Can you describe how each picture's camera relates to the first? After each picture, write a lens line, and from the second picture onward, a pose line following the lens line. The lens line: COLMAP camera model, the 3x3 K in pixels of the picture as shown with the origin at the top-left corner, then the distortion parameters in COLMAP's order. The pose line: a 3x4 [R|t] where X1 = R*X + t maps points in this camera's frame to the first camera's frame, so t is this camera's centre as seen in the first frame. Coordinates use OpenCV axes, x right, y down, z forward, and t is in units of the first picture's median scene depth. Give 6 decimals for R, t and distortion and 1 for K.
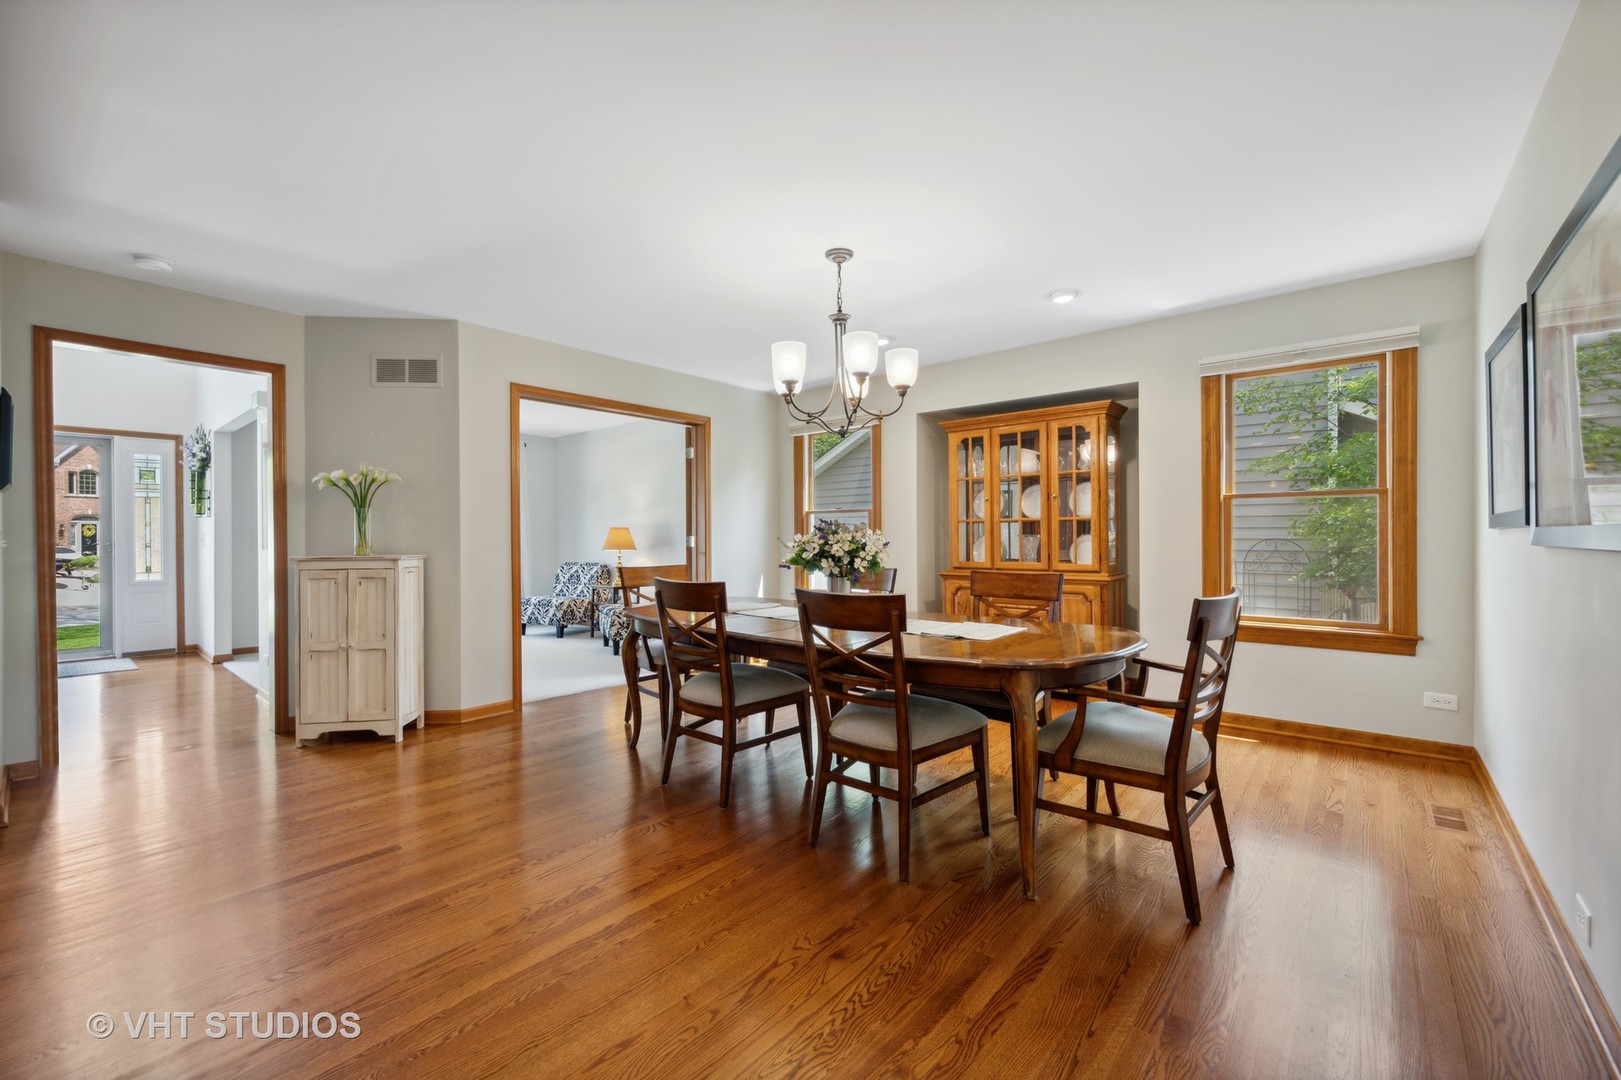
lens RADIAL K [[659.0, 0, 806.8], [0, 659.0, 544.1], [0, 0, 1]] dist [-0.013581, 0.000387]
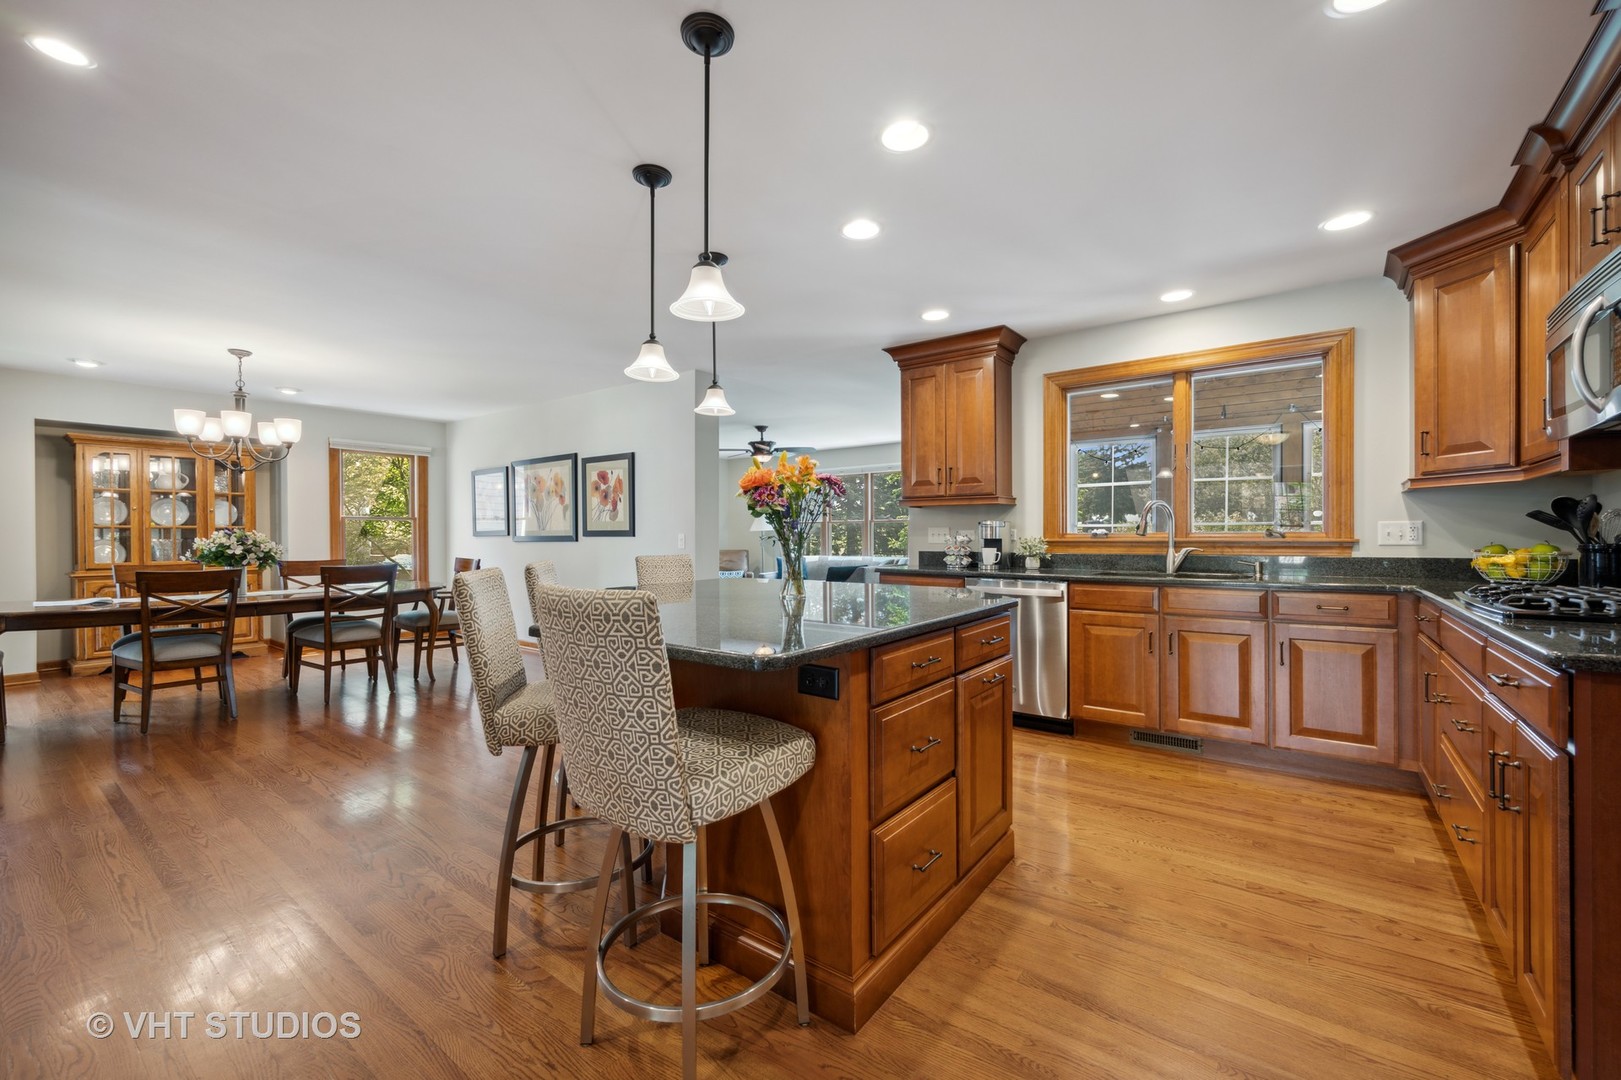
lens RADIAL K [[659.0, 0, 804.2], [0, 659.0, 535.9], [0, 0, 1]] dist [-0.013581, 0.000387]
pose [[-0.044458, 0.009822, 0.998963, -1.155944], [0.008364, 0.999920, -0.009459, 0.009048], [-0.998976, 0.007935, -0.044537, -0.183187]]
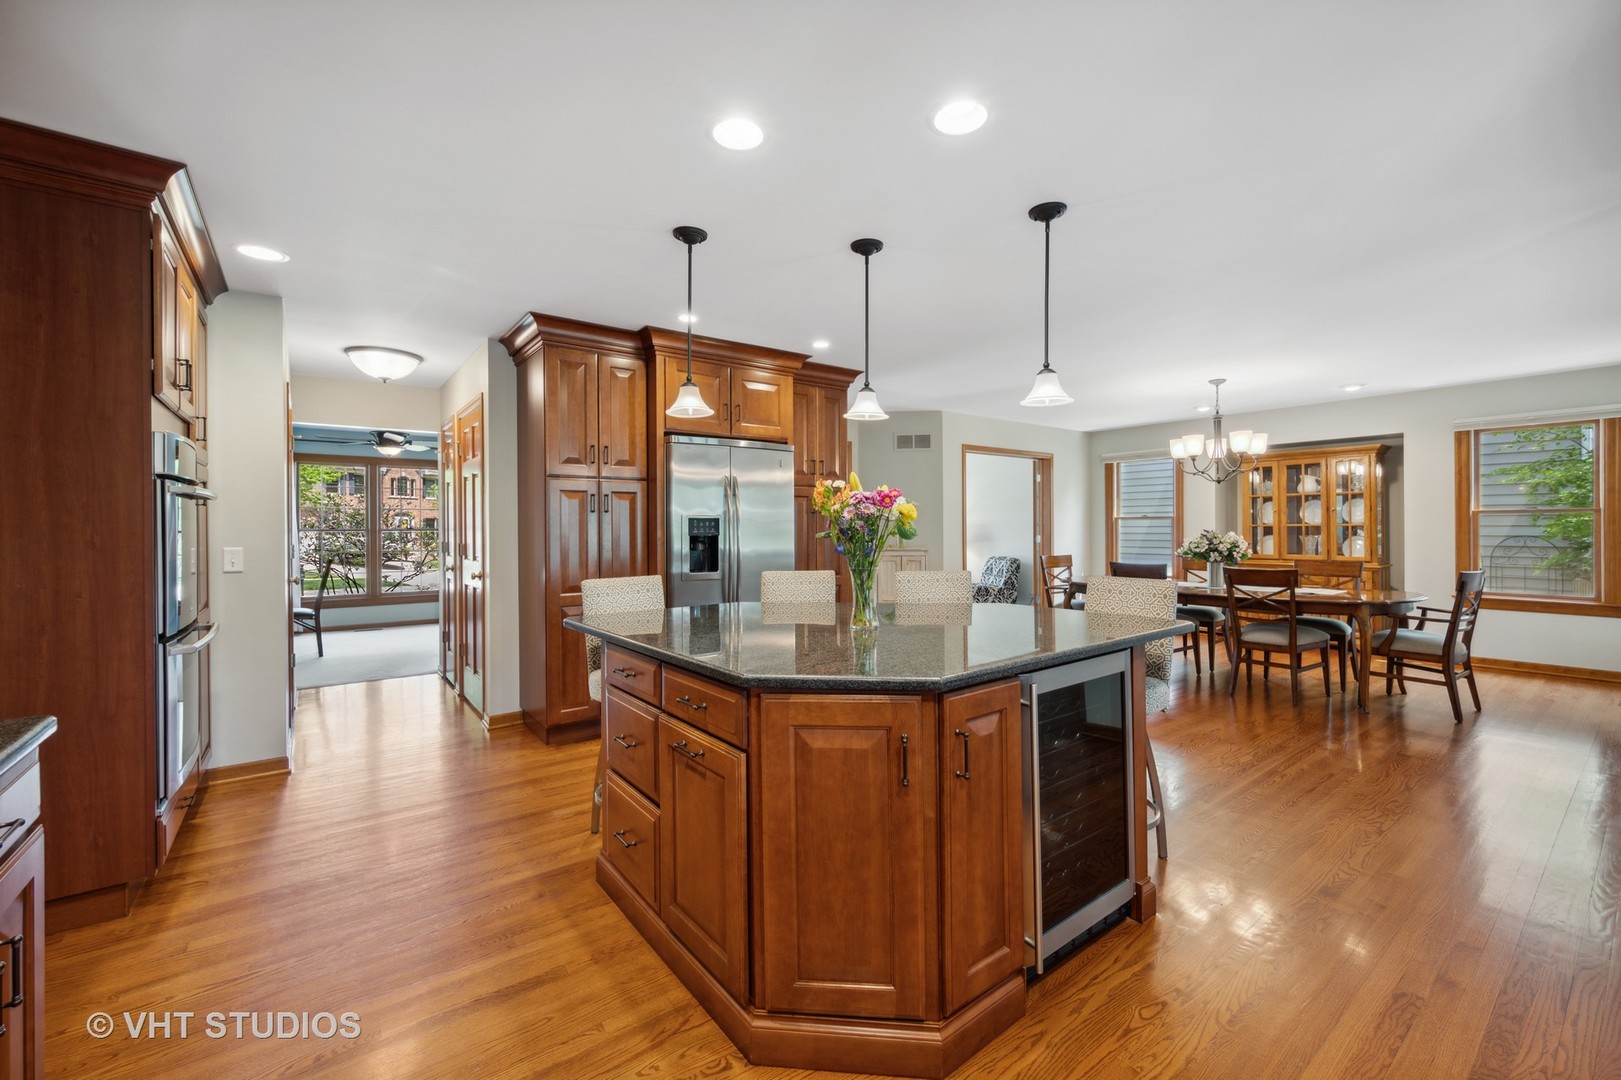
lens RADIAL K [[659.0, 0, 806.4], [0, 659.0, 532.1], [0, 0, 1]] dist [-0.013581, 0.000387]
pose [[0.974559, 0.000908, -0.224129, -0.483912], [-0.001778, 0.999992, -0.003681, -0.017849], [0.224124, 0.003986, 0.974553, -0.740899]]
